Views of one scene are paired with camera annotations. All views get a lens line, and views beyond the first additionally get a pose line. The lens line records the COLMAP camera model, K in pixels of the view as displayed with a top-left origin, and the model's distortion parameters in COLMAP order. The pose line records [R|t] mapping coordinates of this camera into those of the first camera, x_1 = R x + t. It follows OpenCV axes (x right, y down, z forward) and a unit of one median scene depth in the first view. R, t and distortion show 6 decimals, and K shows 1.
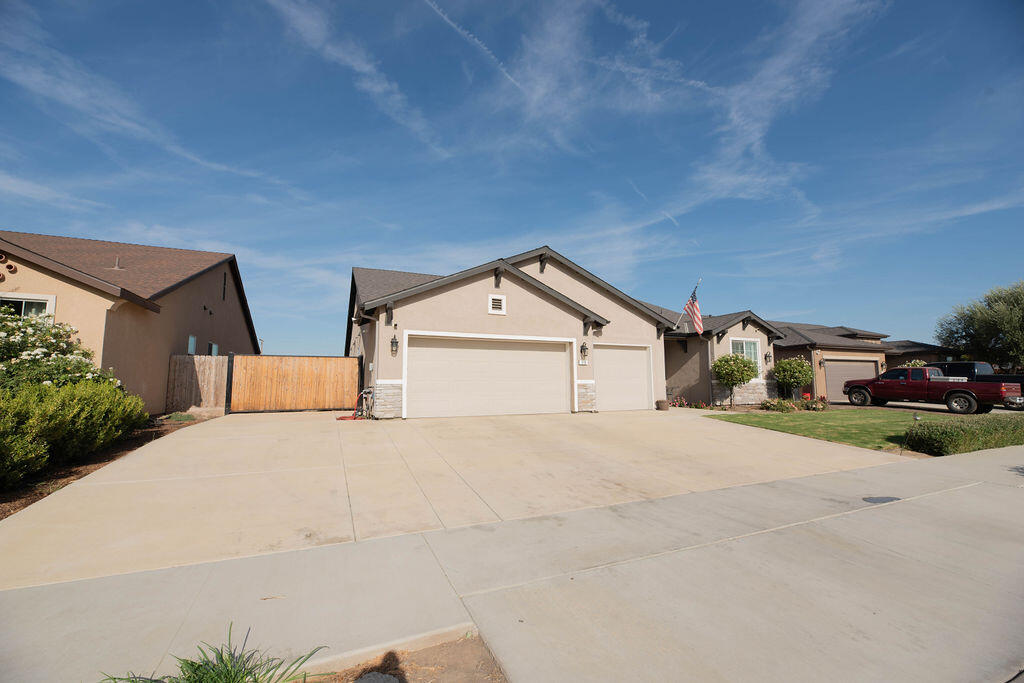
lens RADIAL K [[411.4, 0, 513.4], [0, 411.4, 348.9], [0, 0, 1]] dist [-0.001675, -0.001179]
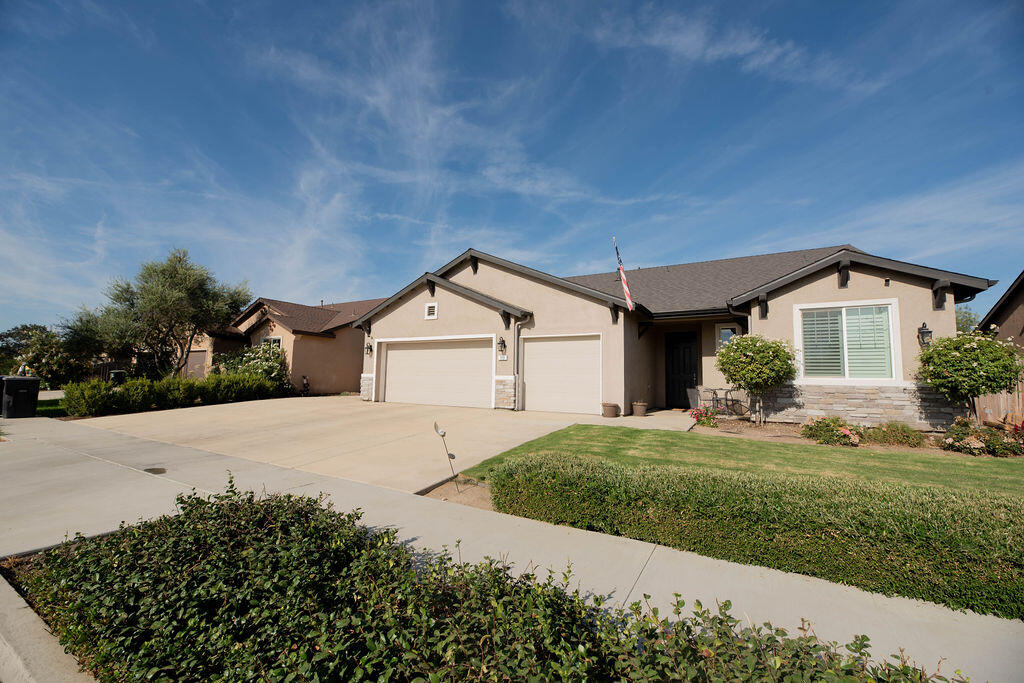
lens RADIAL K [[411.4, 0, 510.6], [0, 411.4, 333.8], [0, 0, 1]] dist [-0.001675, -0.001179]
pose [[0.597488, -0.077401, -0.798134, 1.008397], [0.046264, 0.997000, -0.062053, 0.040130], [0.800542, 0.000150, 0.599276, 0.461282]]
